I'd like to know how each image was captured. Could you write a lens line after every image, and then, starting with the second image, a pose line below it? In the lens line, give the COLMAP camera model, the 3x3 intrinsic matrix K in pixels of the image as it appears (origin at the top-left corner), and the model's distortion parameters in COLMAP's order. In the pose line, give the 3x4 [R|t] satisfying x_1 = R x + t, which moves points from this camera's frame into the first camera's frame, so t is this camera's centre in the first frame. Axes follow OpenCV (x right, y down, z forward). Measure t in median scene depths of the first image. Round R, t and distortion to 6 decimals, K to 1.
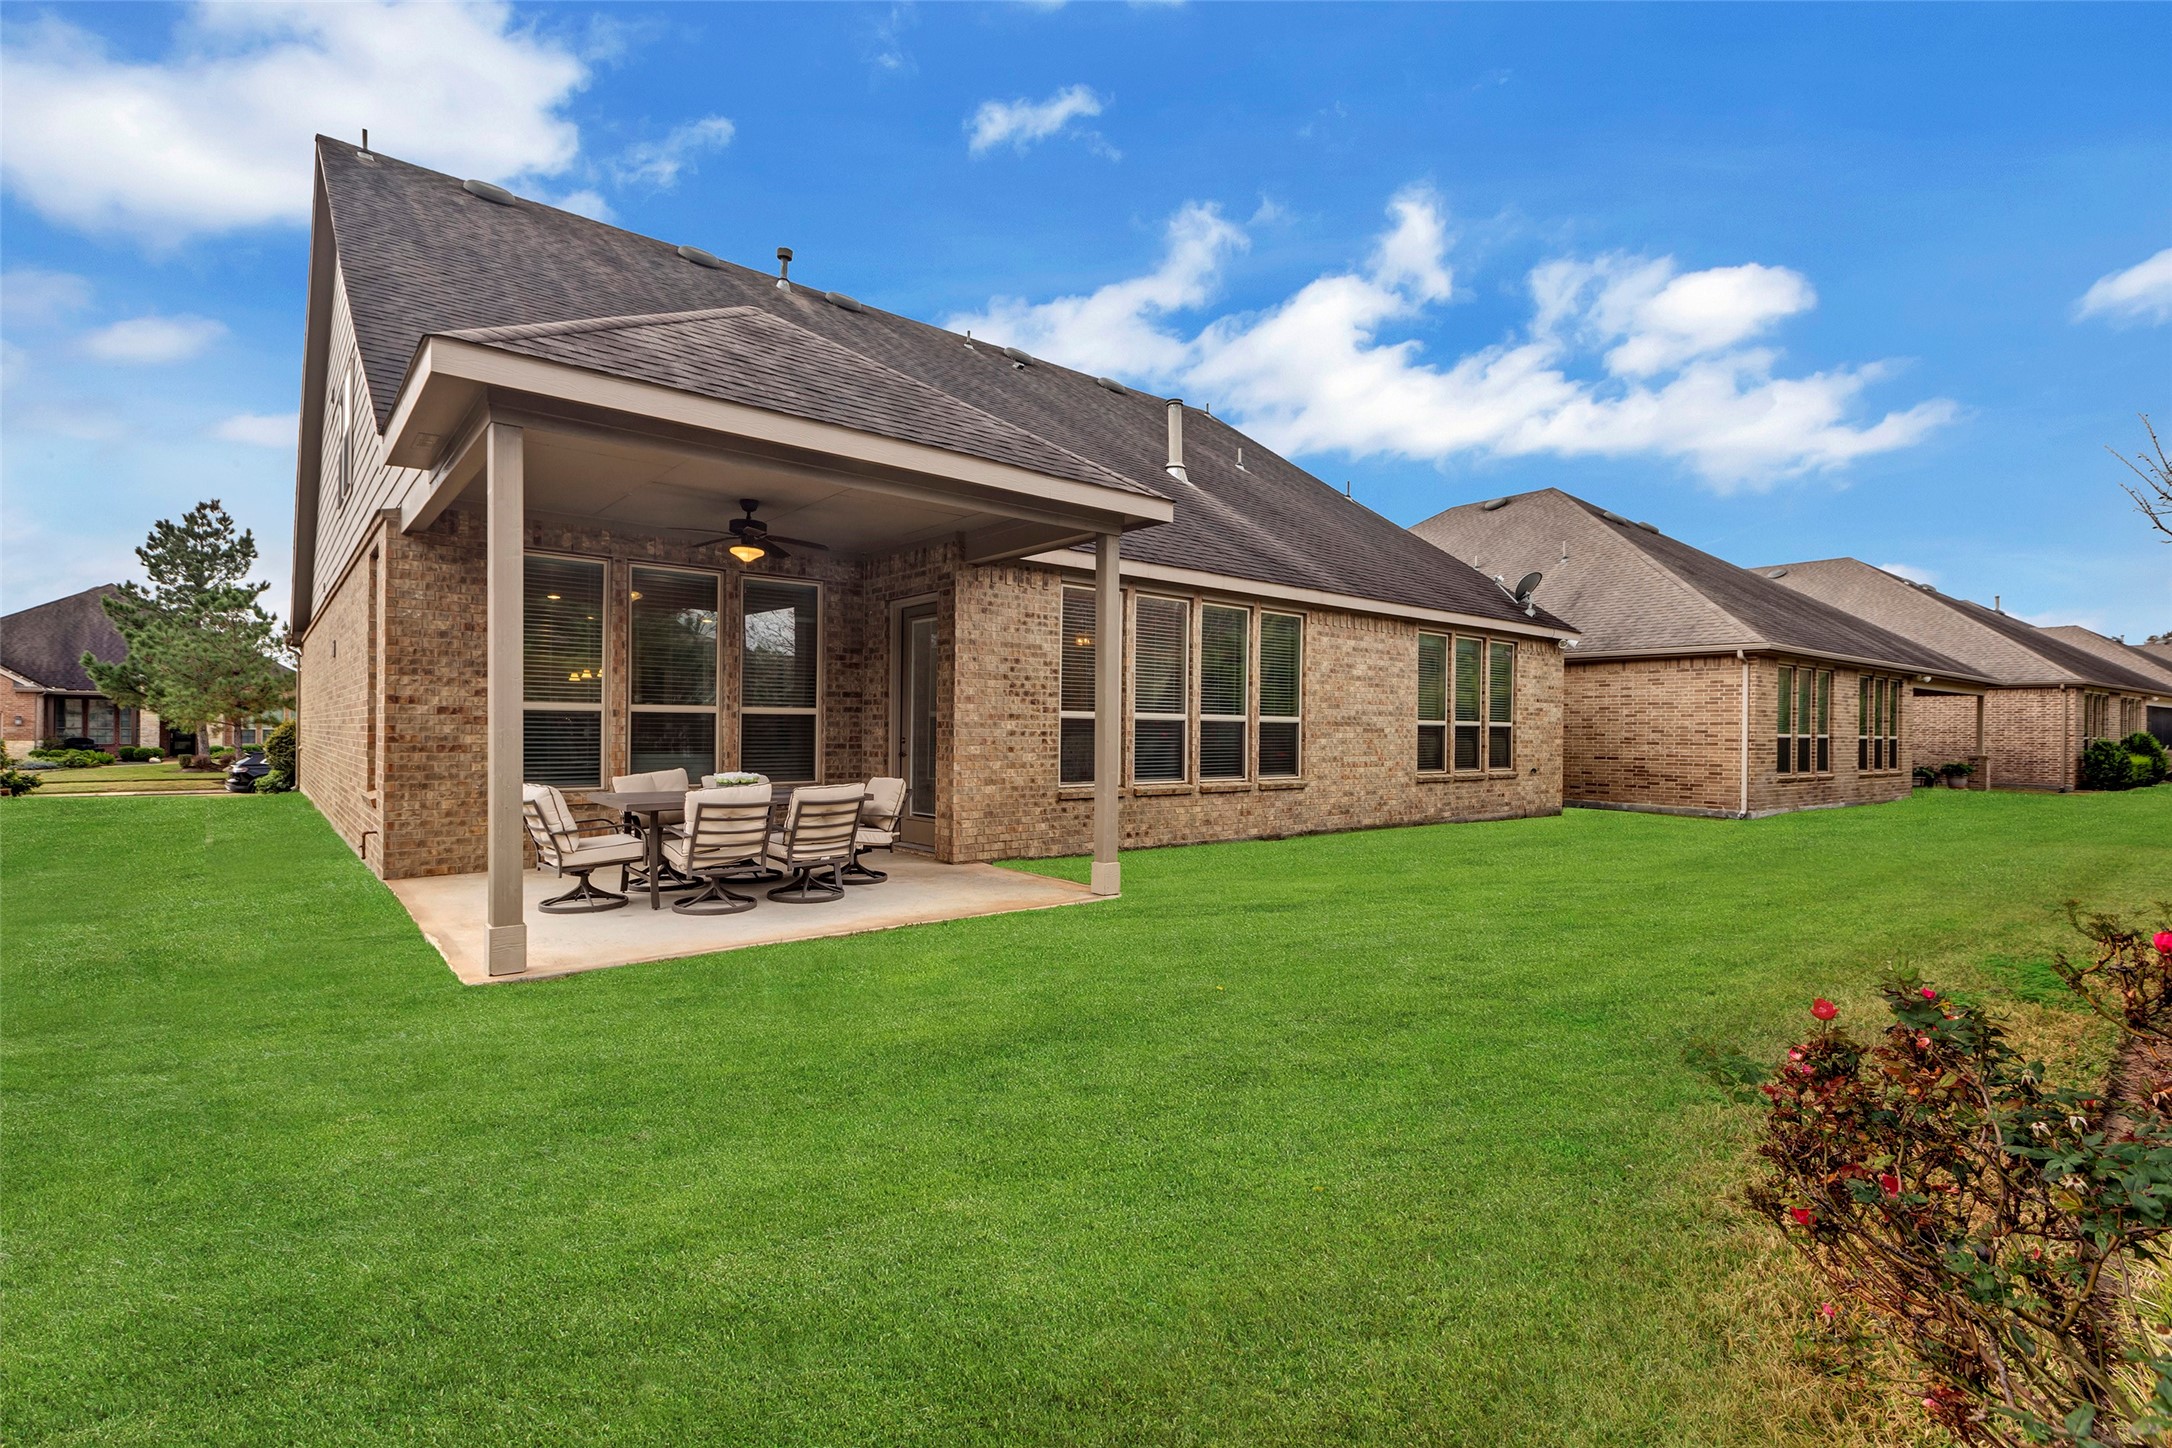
lens RADIAL K [[1006.5, 0, 1093.3], [0, 1006.5, 727.4], [0, 0, 1]] dist [0.002274, -0.001179]
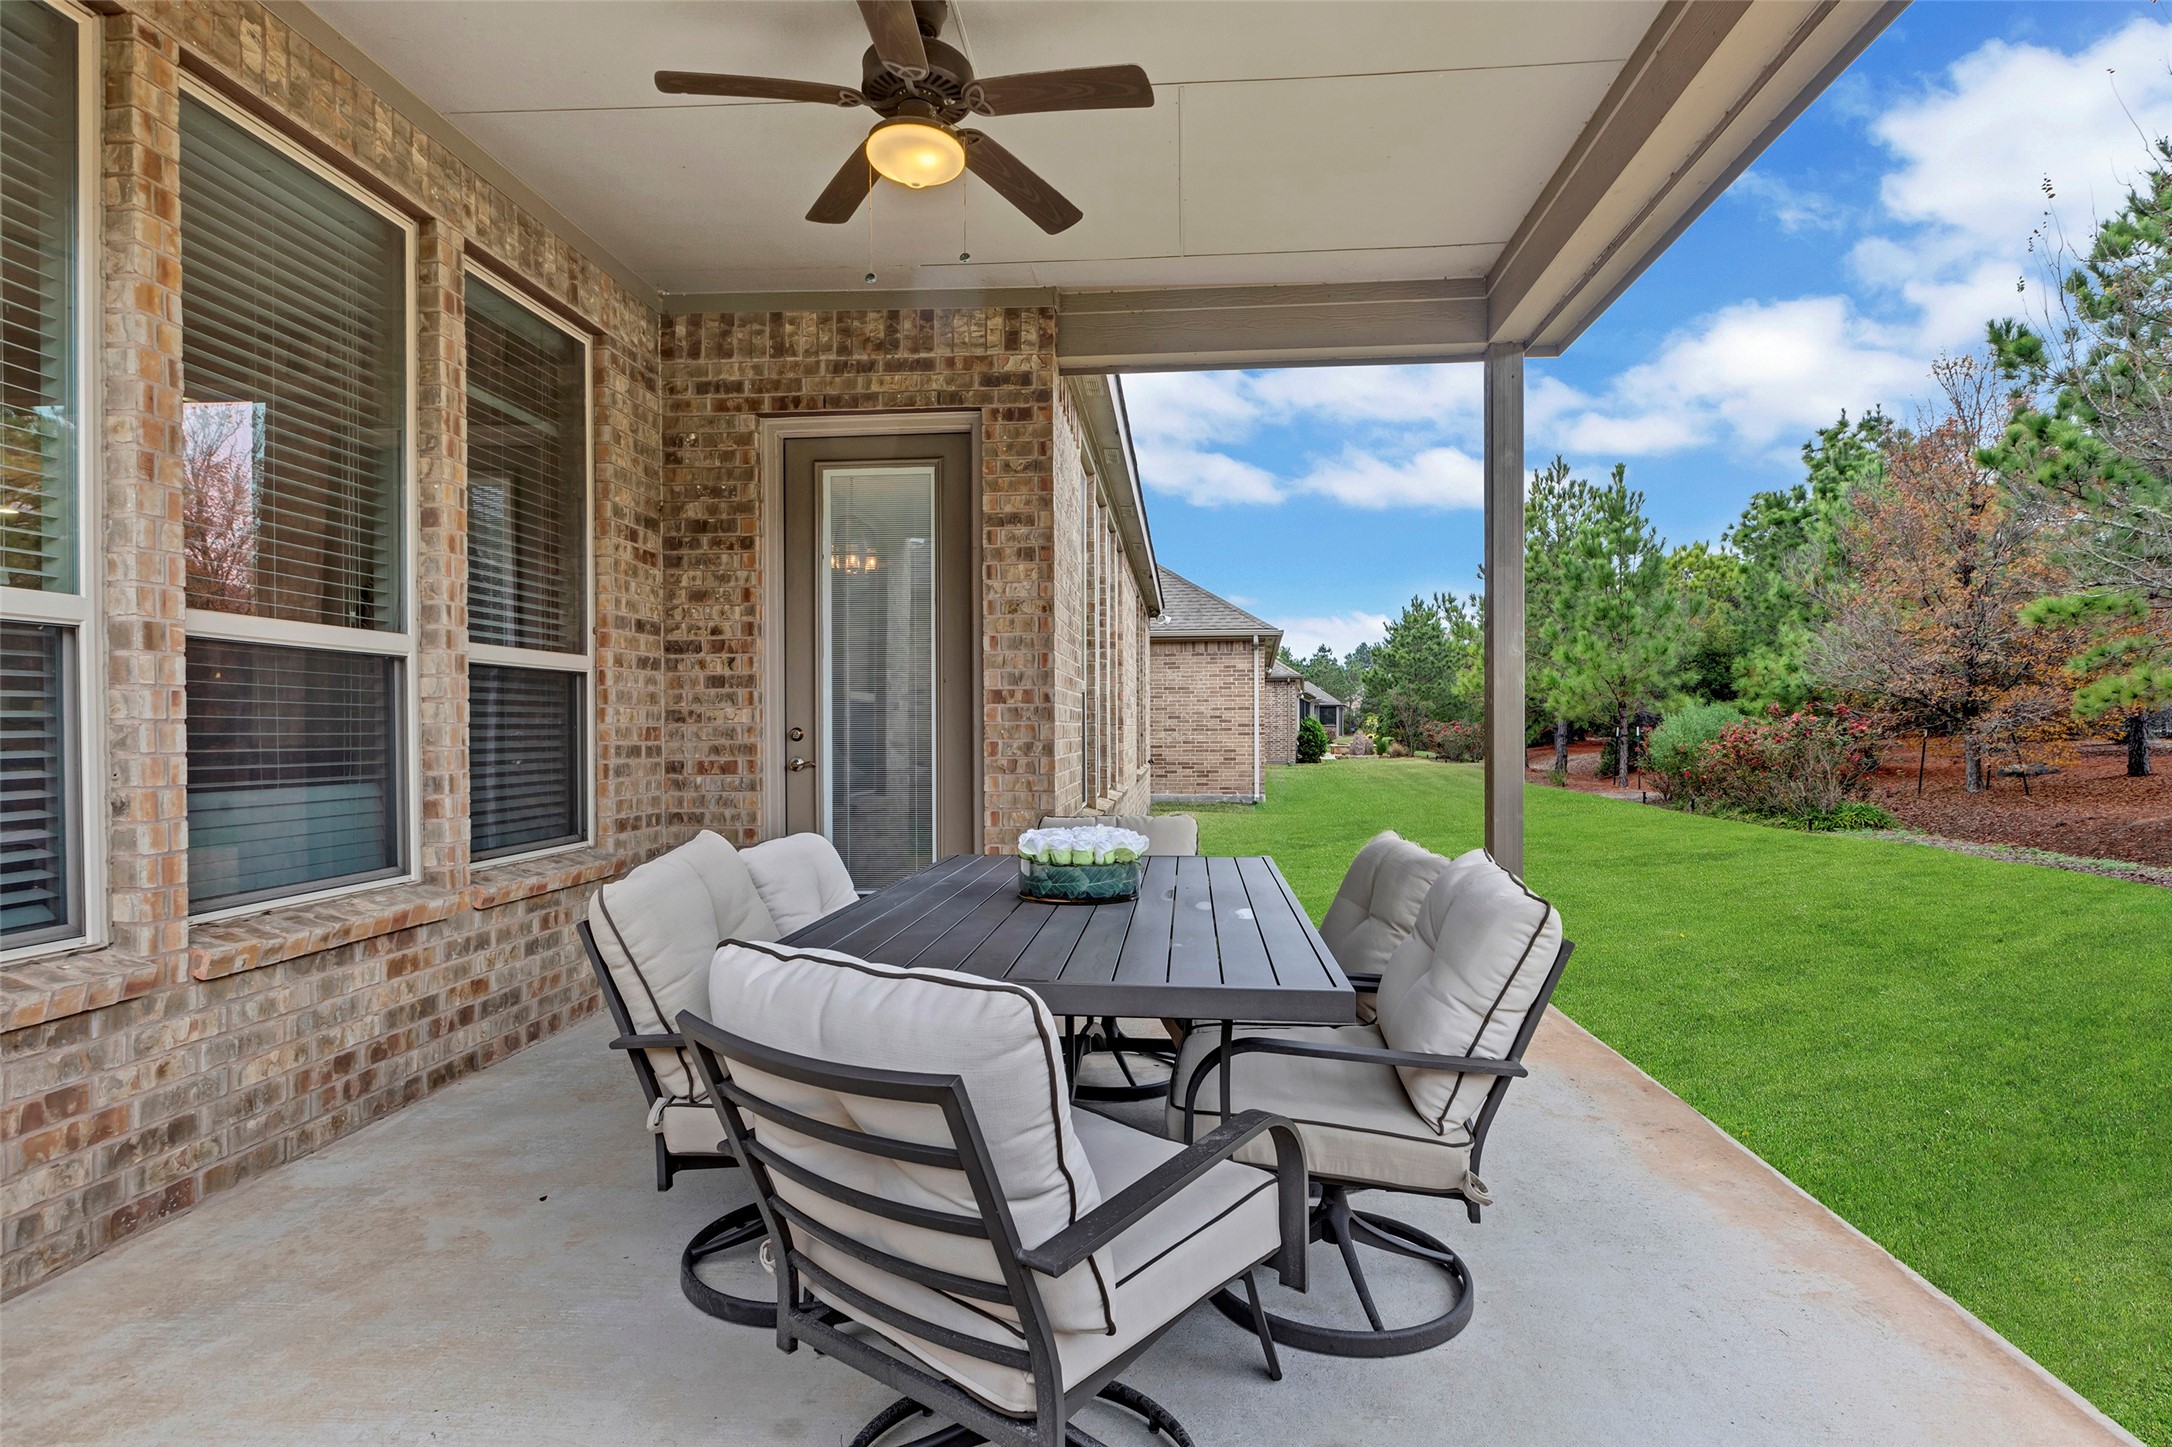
lens RADIAL K [[1112.7, 0, 1086.9], [0, 1112.7, 728.0], [0, 0, 1]] dist [-0.009634, 0.002759]
pose [[0.699935, -0.011822, 0.714109, -0.389833], [0.007369, 0.999929, 0.009331, 0.005588], [-0.714169, -0.001269, 0.699972, 0.485975]]
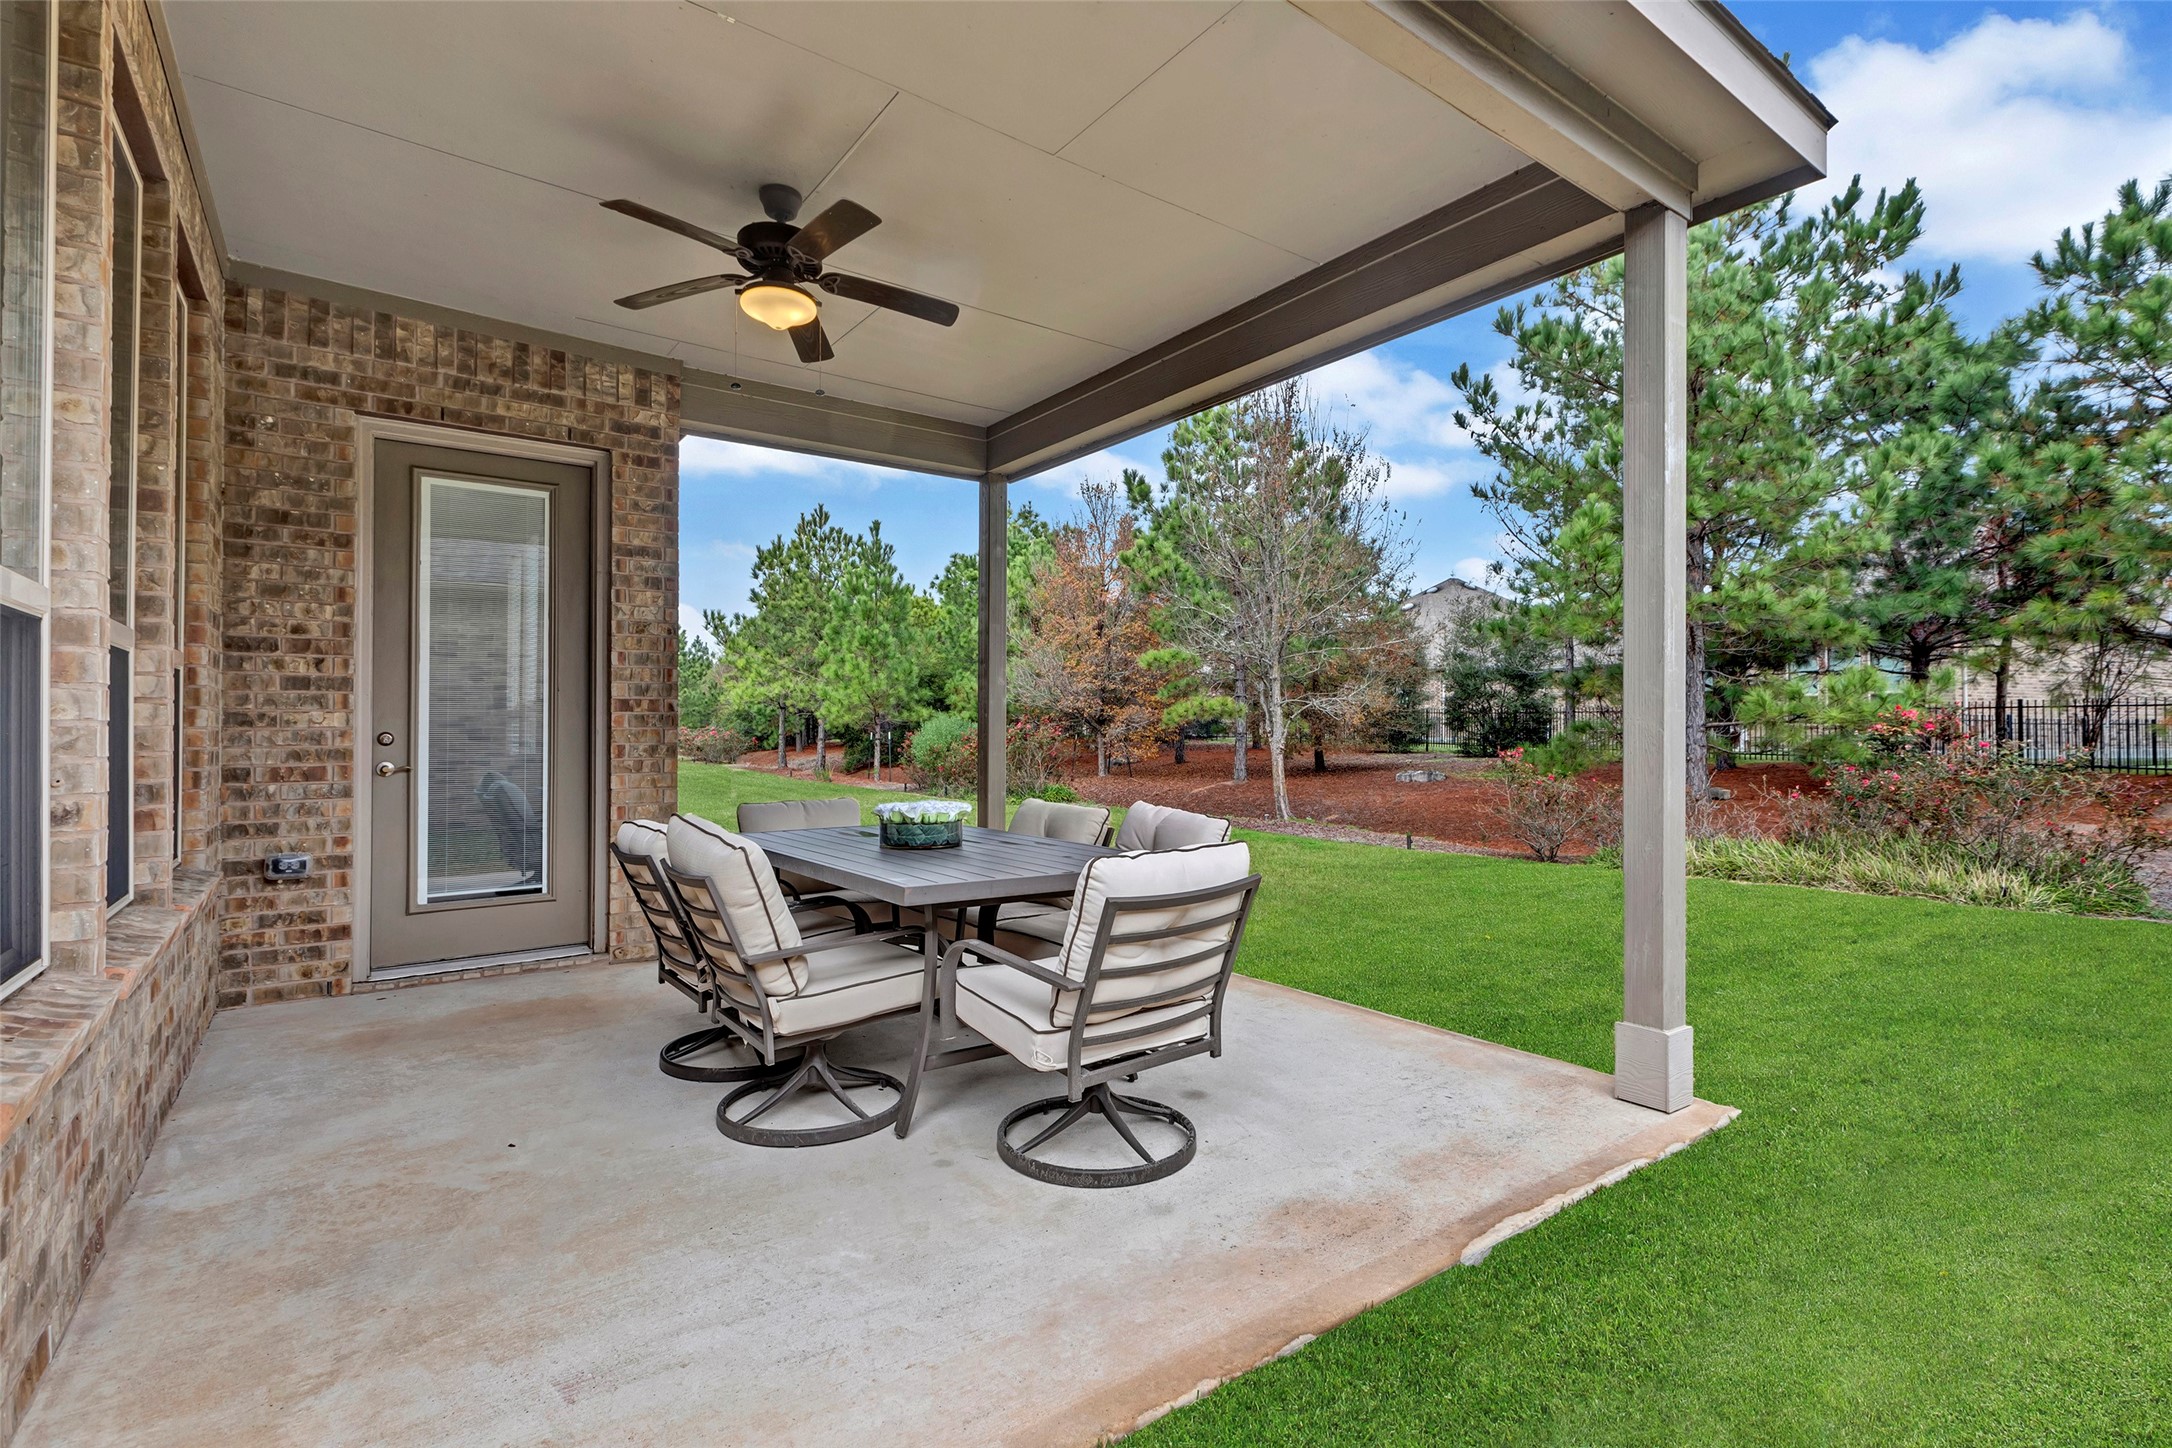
lens RADIAL K [[1006.5, 0, 1118.2], [0, 1006.5, 716.5], [0, 0, 1]] dist [0.002274, -0.001179]
pose [[0.042576, 0.005205, 0.999080, -0.533231], [-0.002075, 0.999985, -0.005121, 0.004144], [-0.999091, -0.001855, 0.042587, 0.571162]]
